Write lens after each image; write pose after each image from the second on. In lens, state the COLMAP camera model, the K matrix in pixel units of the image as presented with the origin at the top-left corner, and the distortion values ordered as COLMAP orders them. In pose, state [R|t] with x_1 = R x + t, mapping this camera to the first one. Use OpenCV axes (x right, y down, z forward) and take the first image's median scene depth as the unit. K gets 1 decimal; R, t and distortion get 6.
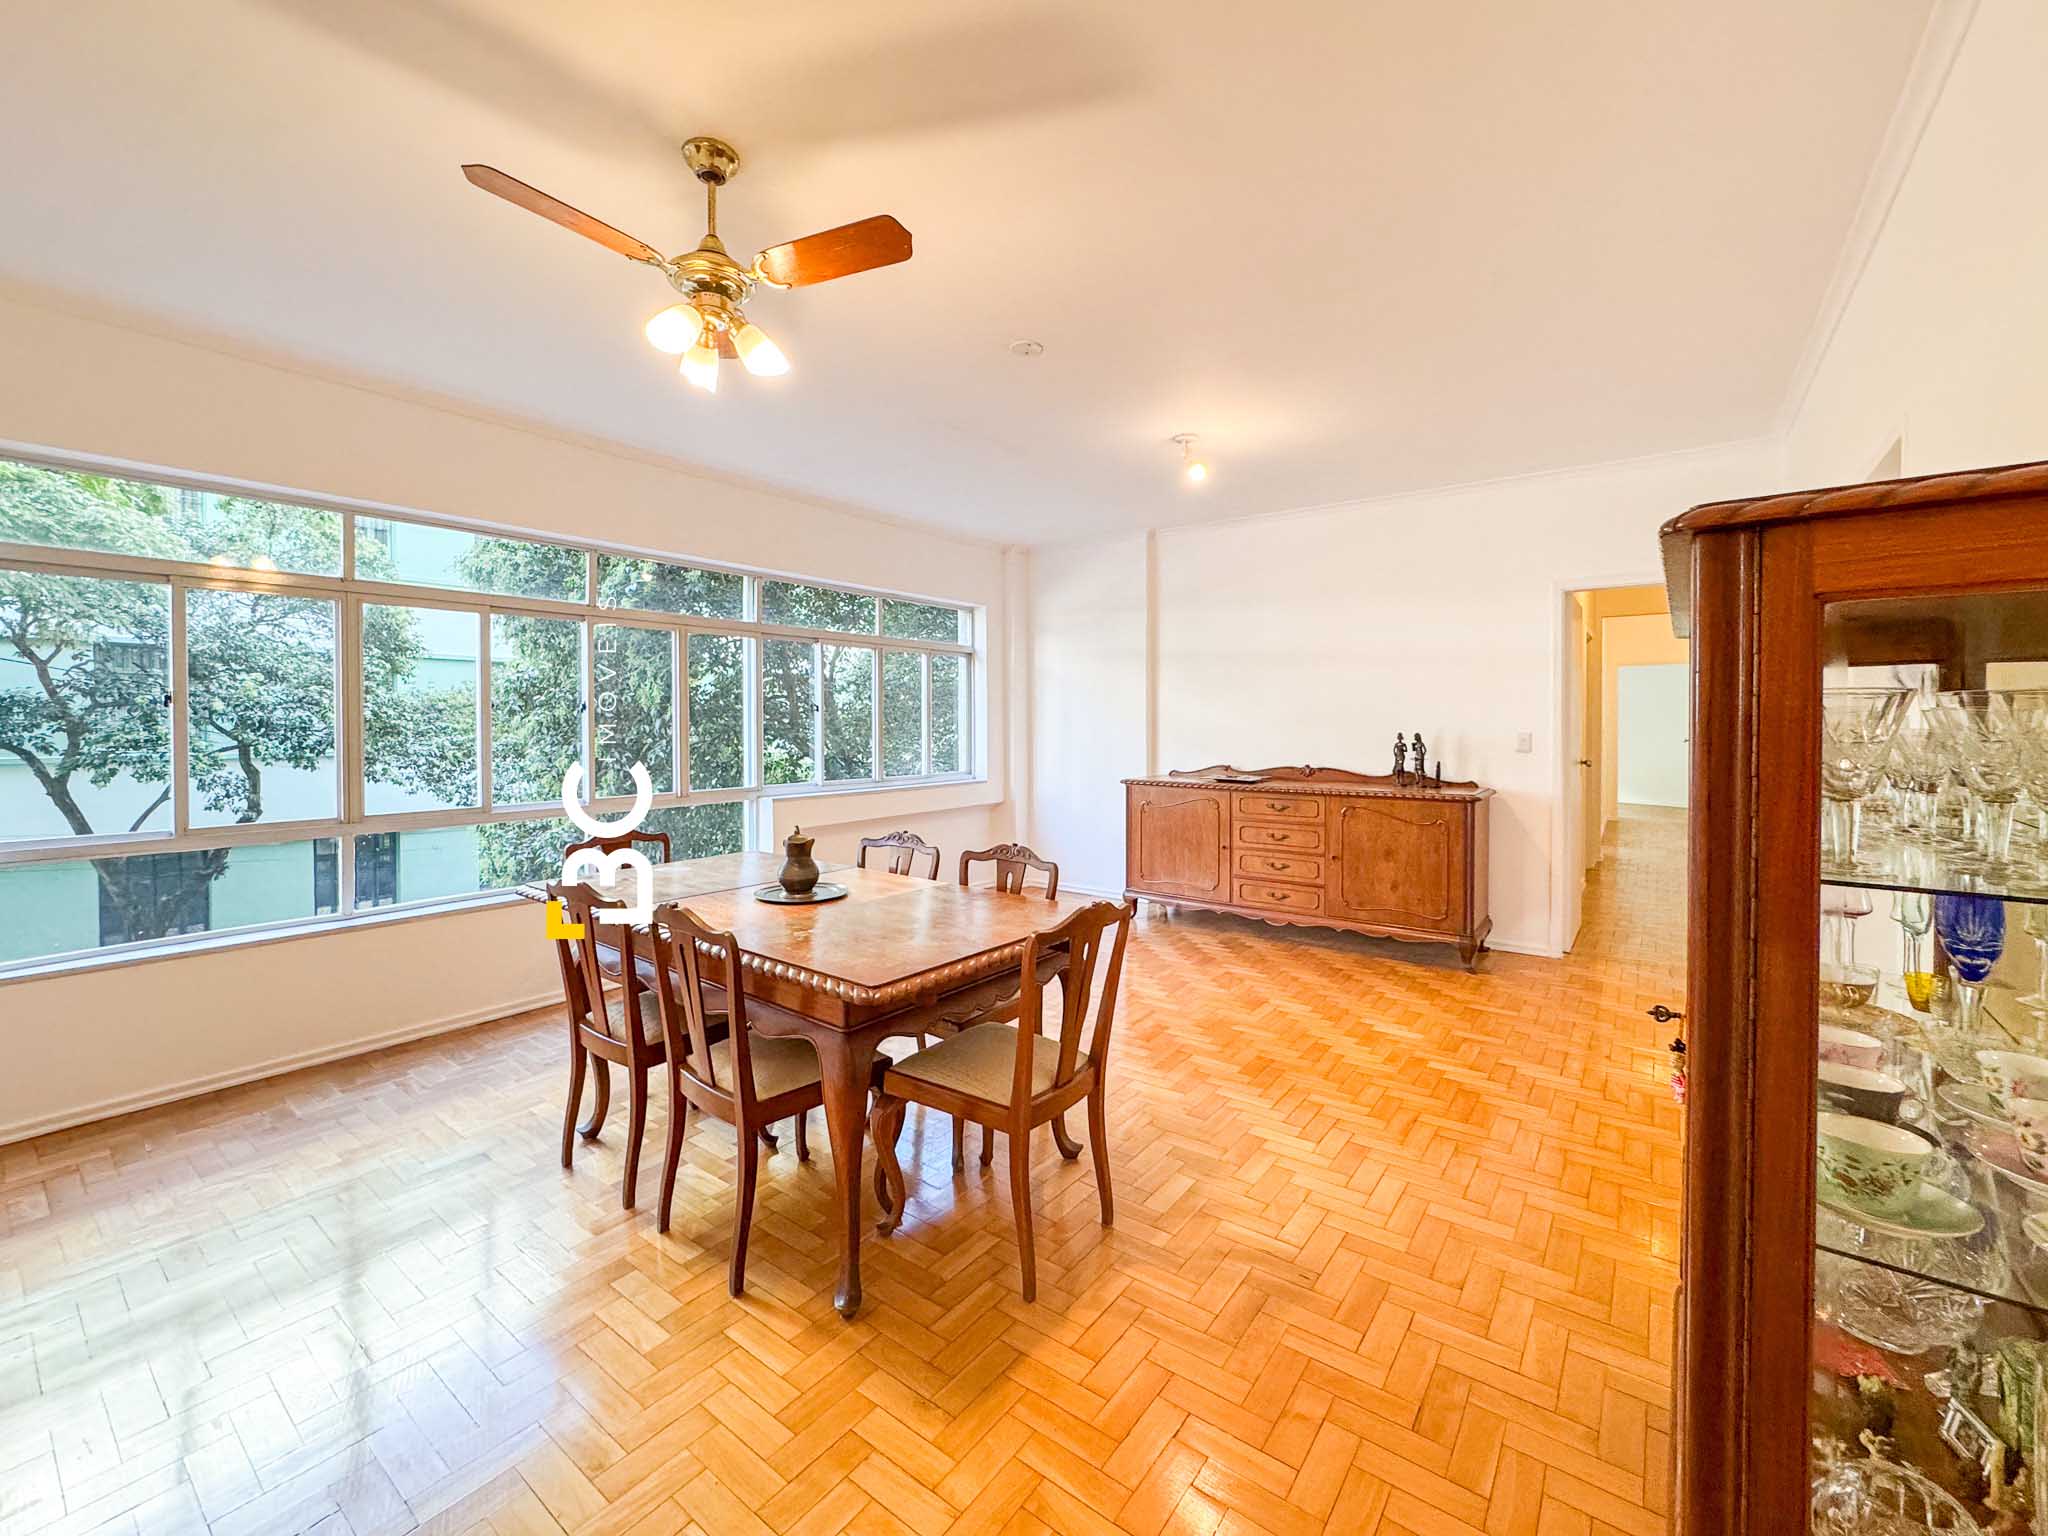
lens RADIAL K [[844.6, 0, 1039.8], [0, 844.6, 734.2], [0, 0, 1]] dist [-0.000556, -0.000416]
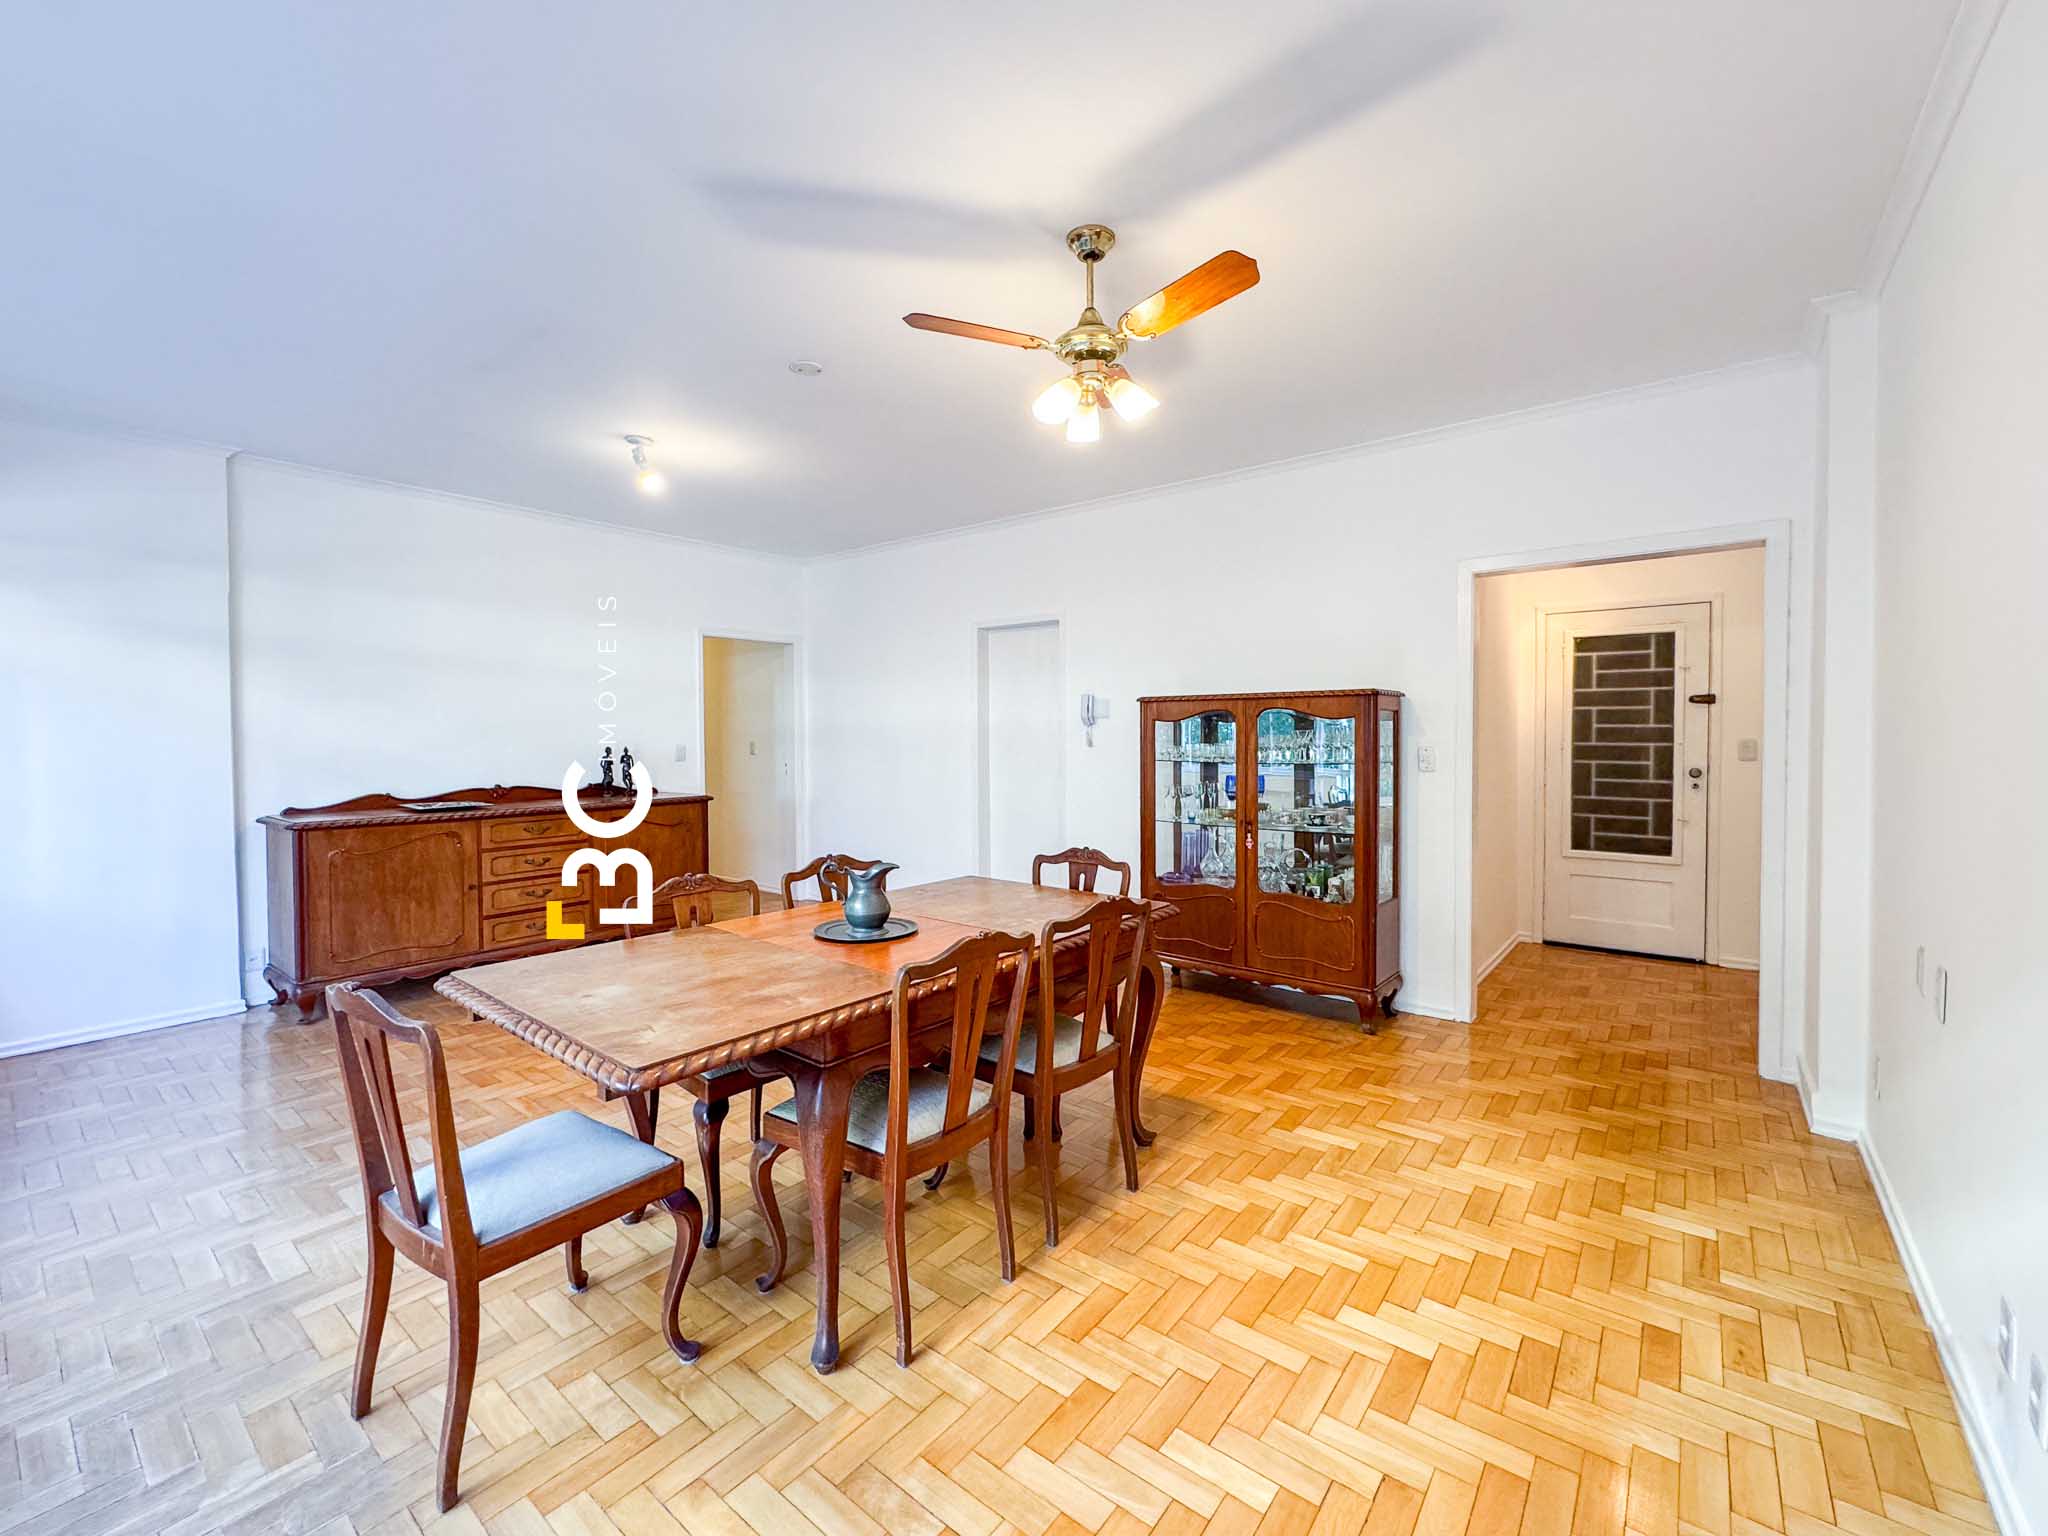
lens RADIAL K [[866.9, 0, 1021.1], [0, 866.9, 752.5], [0, 0, 1]] dist [-0.000686, 0.000194]
pose [[0.017921, -0.021413, 0.999610, -0.965320], [0.020850, 0.999561, 0.021038, -0.010094], [-0.999622, 0.020465, 0.018360, 0.668707]]
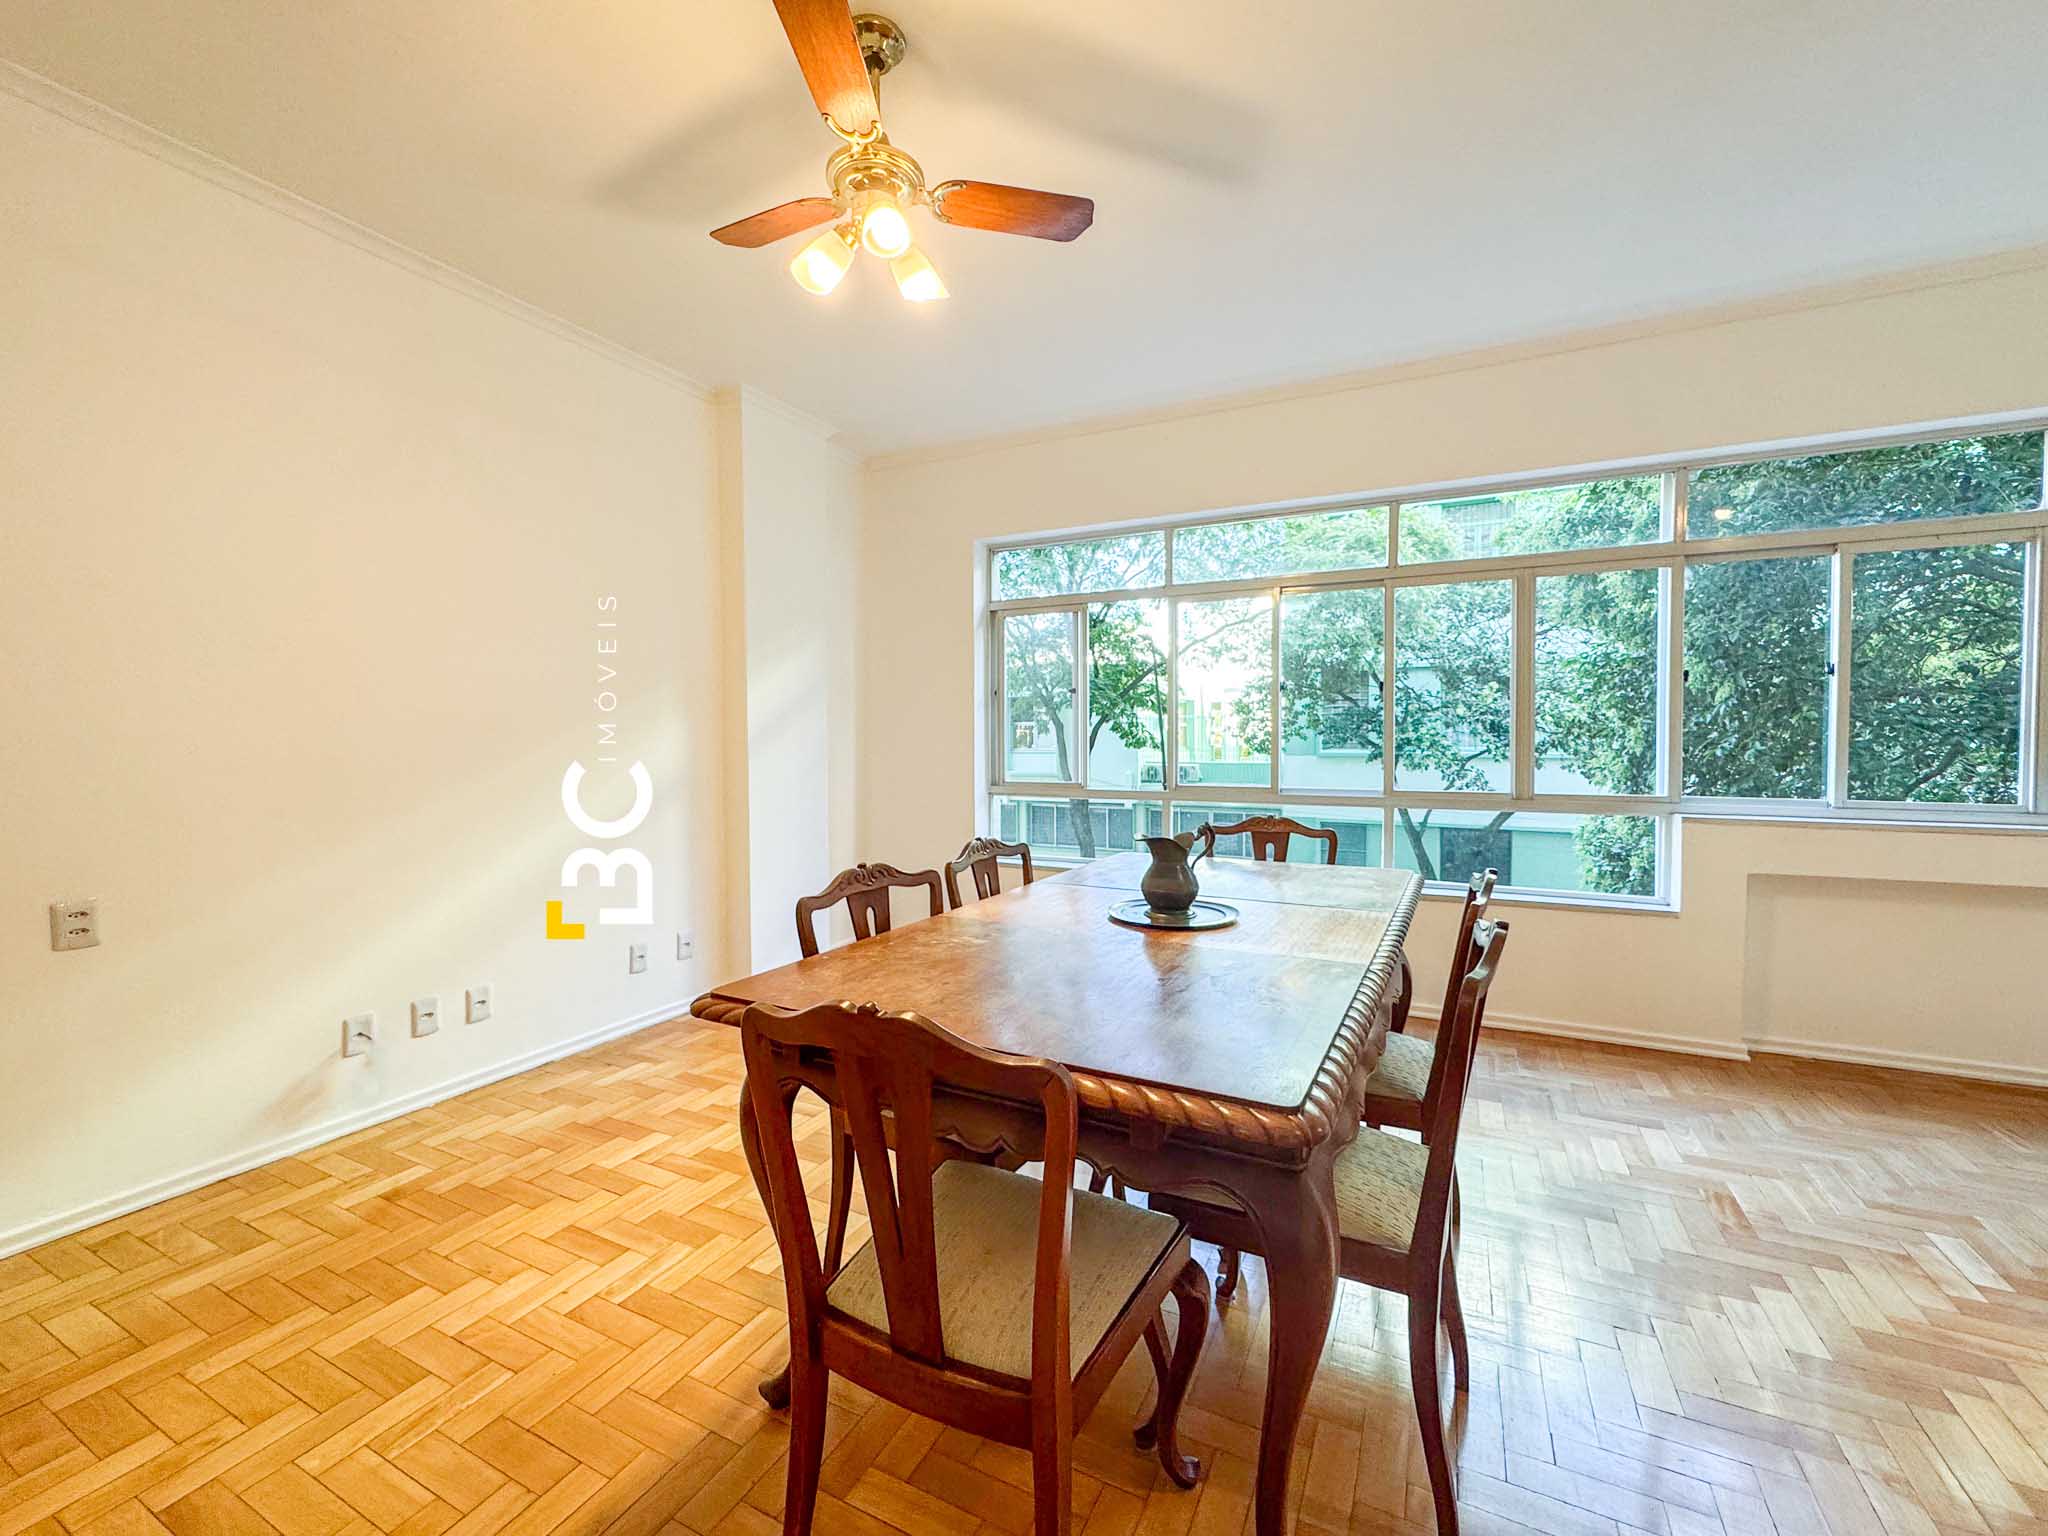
lens RADIAL K [[866.9, 0, 1021.1], [0, 866.9, 752.5], [0, 0, 1]] dist [-0.000686, 0.000194]
pose [[0.167269, 0.024768, -0.985600, 0.350759], [-0.010791, 0.999671, 0.023290, 0.028319], [0.985852, 0.006740, 0.167481, 0.588717]]
